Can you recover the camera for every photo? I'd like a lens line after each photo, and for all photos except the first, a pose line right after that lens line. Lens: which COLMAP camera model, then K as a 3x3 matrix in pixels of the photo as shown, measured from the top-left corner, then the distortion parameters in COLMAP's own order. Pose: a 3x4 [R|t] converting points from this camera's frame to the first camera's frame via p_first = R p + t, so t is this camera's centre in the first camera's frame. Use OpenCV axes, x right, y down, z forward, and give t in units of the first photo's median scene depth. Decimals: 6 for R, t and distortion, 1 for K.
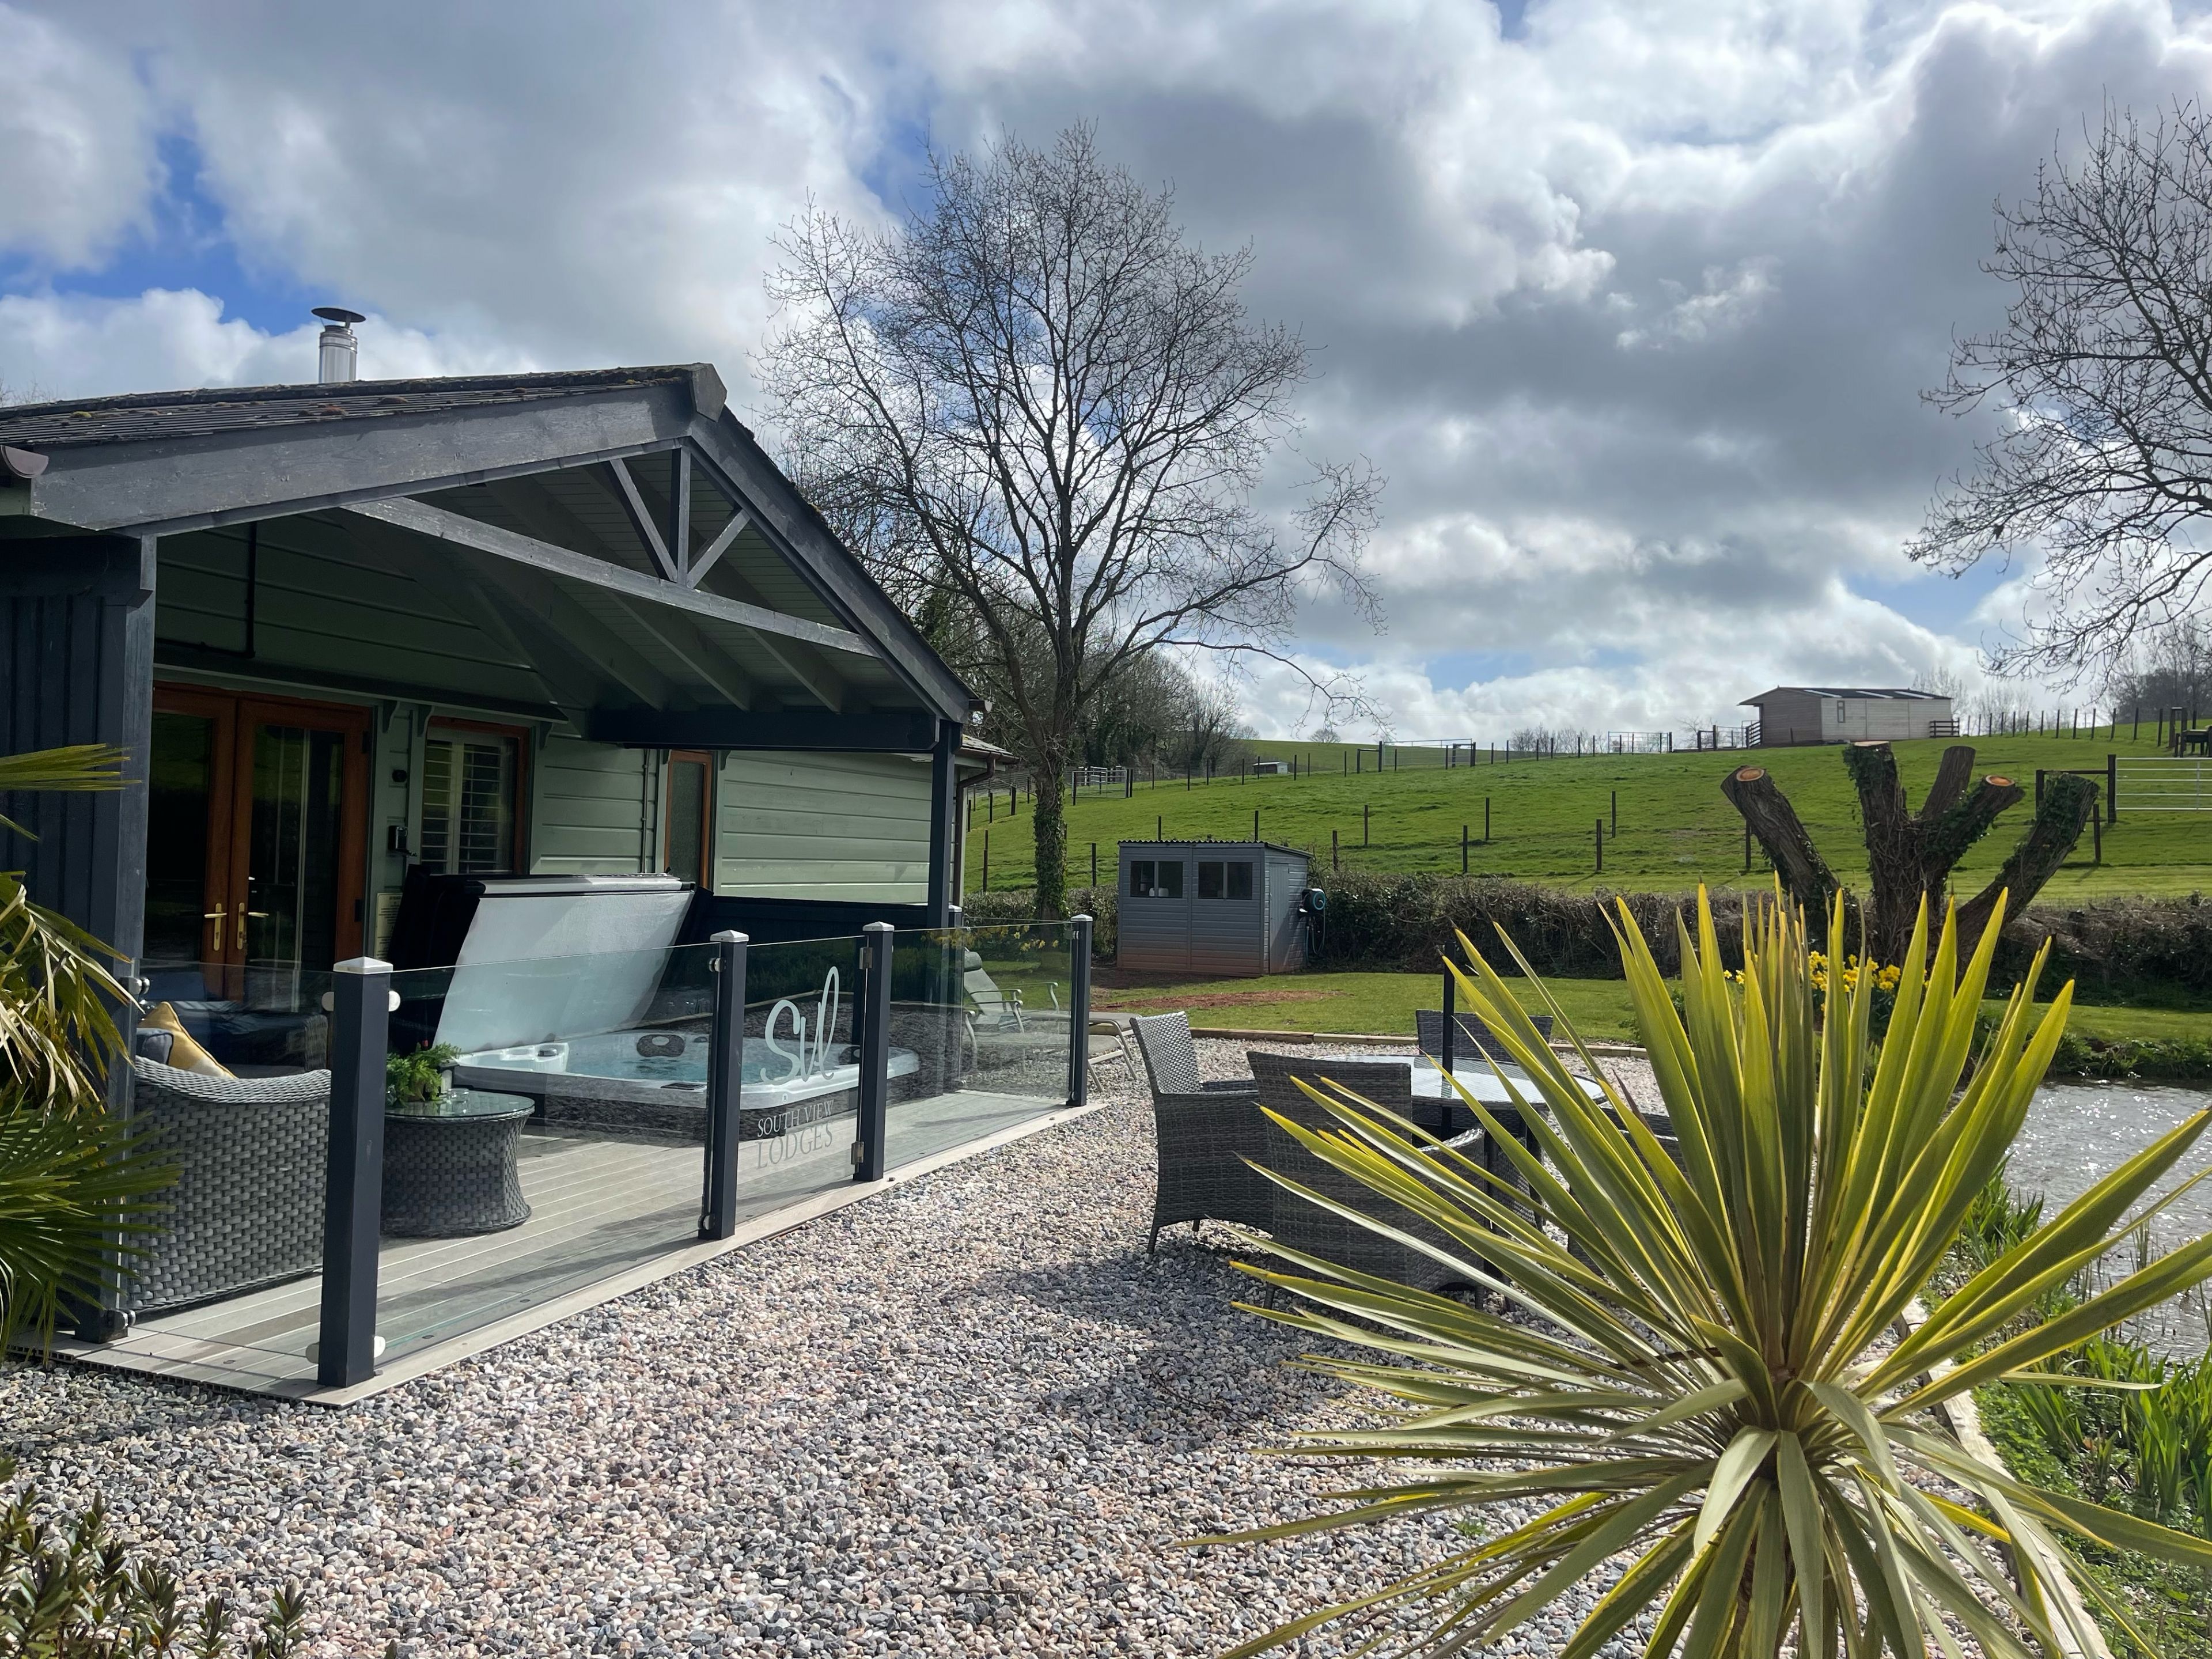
lens RADIAL K [[1684.2, 0, 1135.1], [0, 1684.2, 833.8], [0, 0, 1]] dist [0.032396, -0.006625]
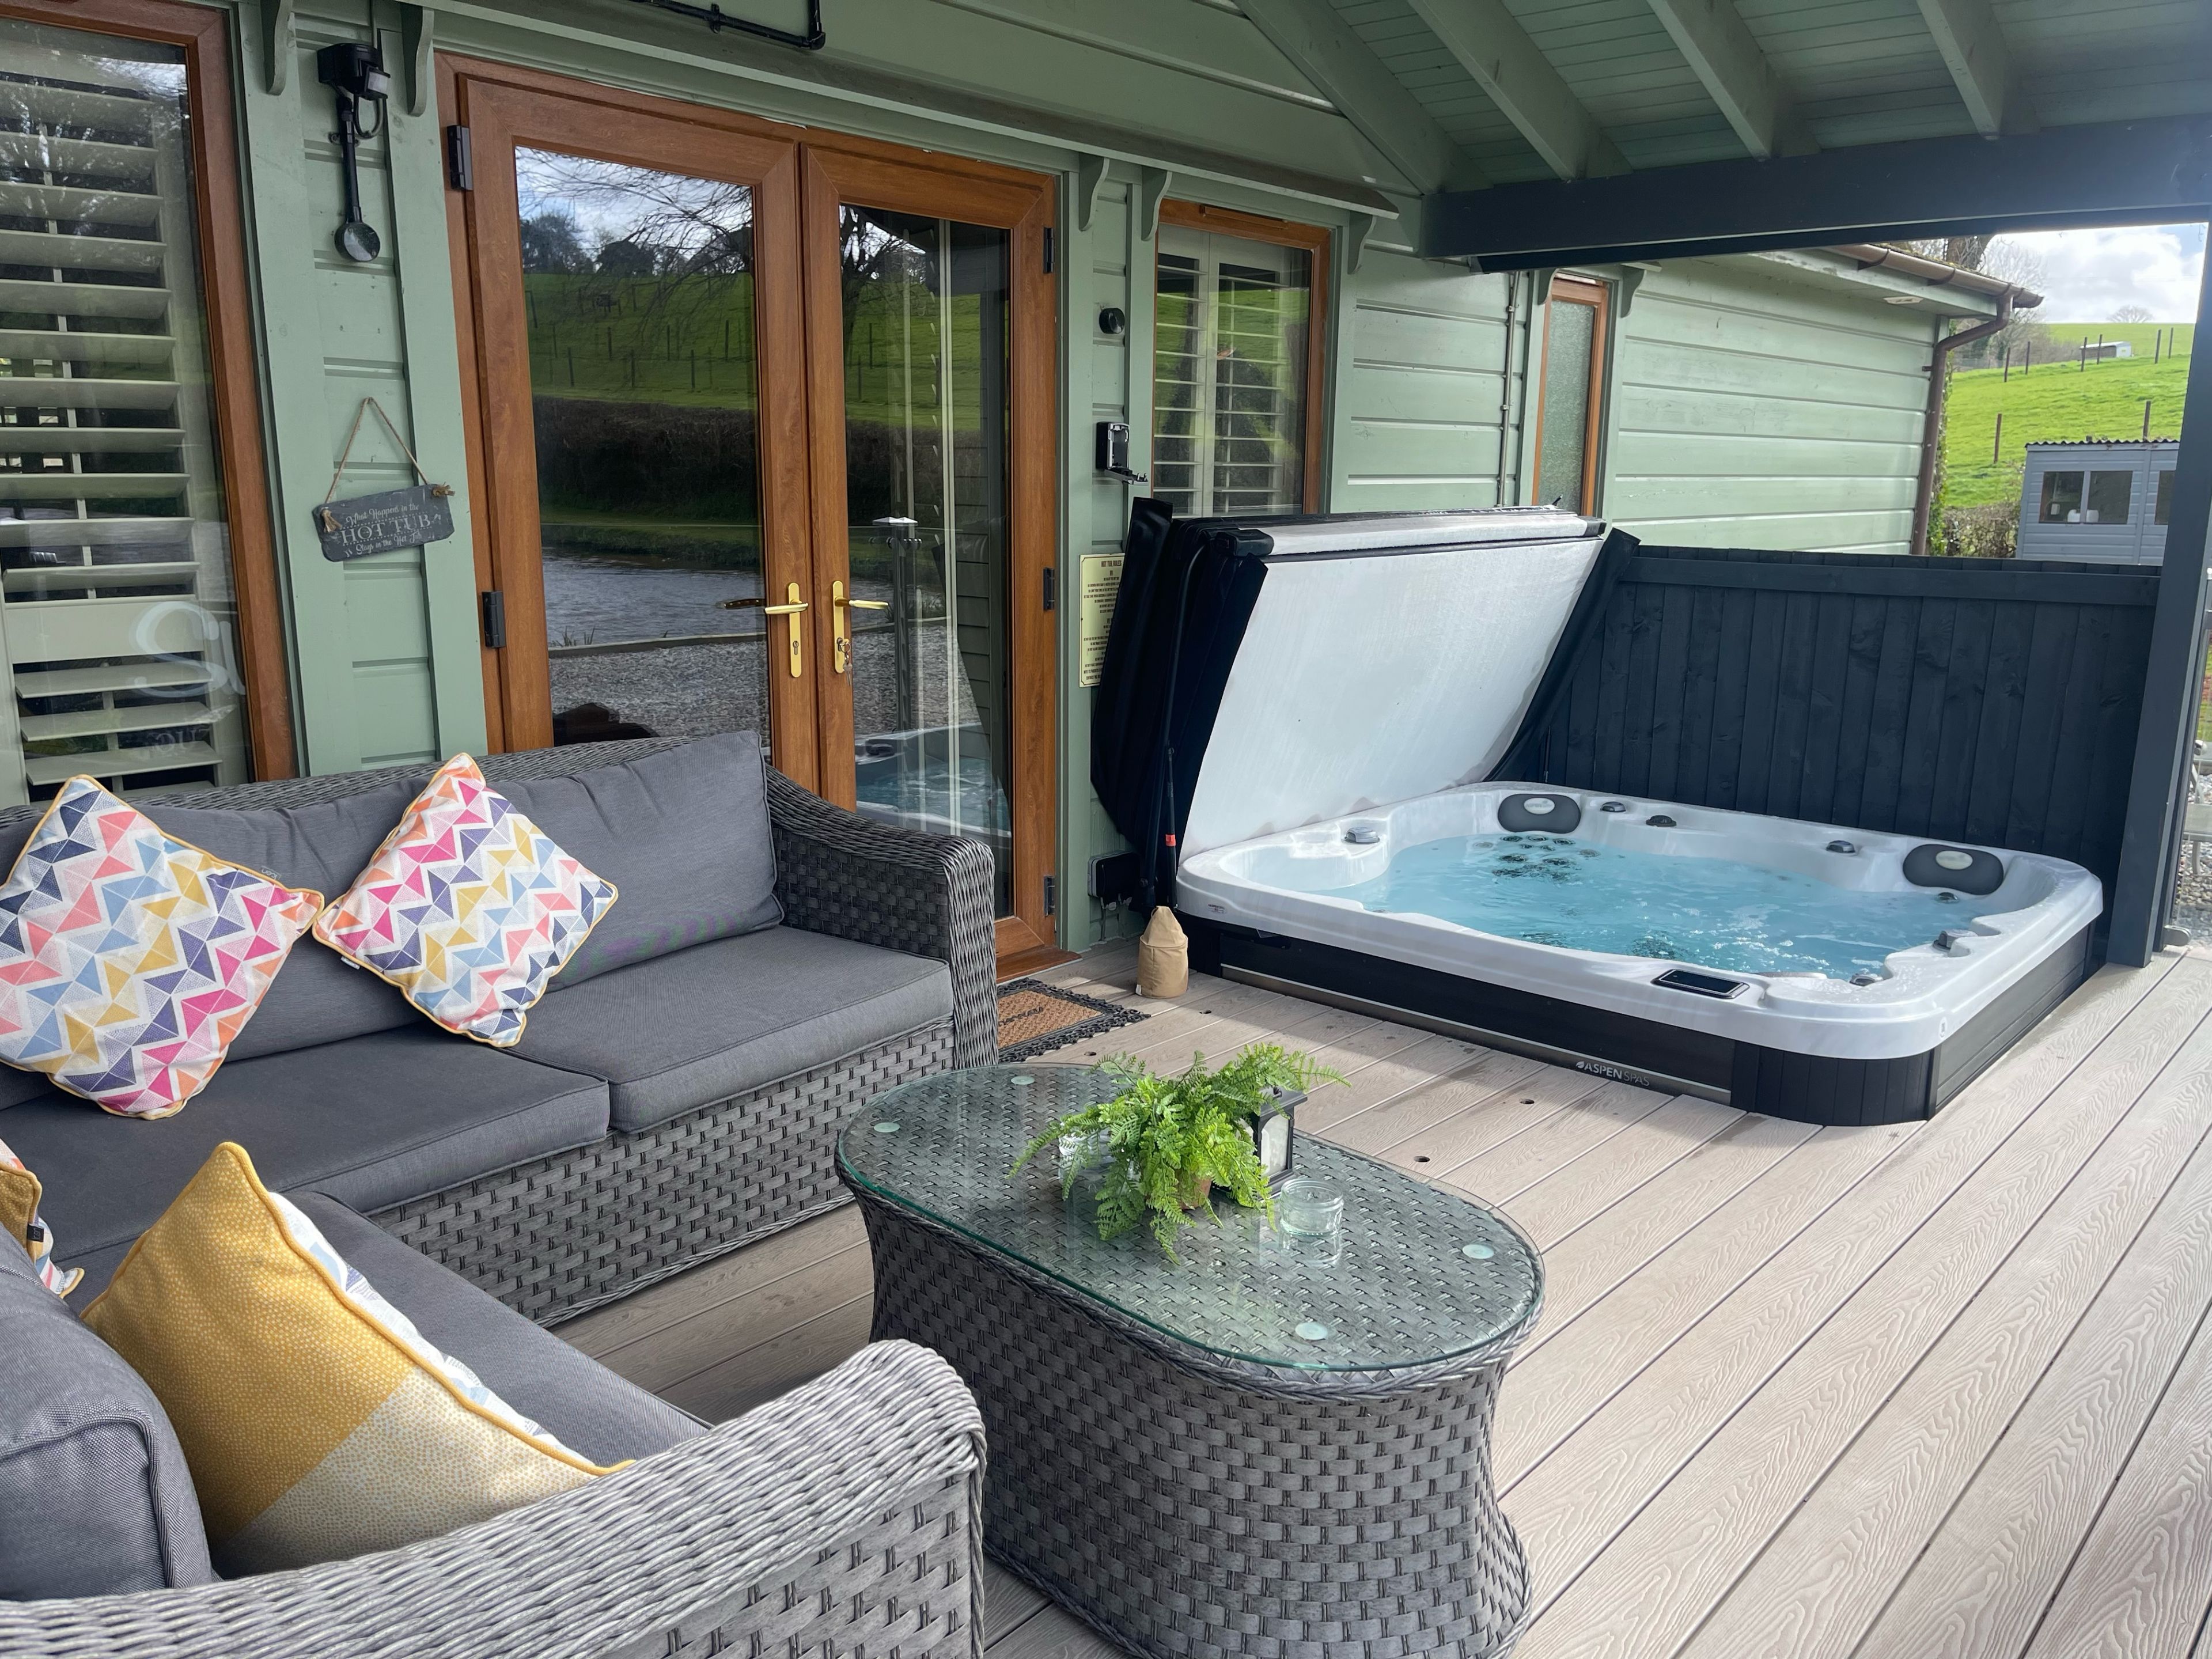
lens RADIAL K [[1684.2, 0, 1135.1], [0, 1684.2, 833.8], [0, 0, 1]] dist [0.032396, -0.006625]
pose [[0.924211, 0.056660, -0.377654, -0.202489], [0.026667, 0.976942, 0.211834, 0.008217], [0.380949, -0.205850, 0.901390, 0.457460]]
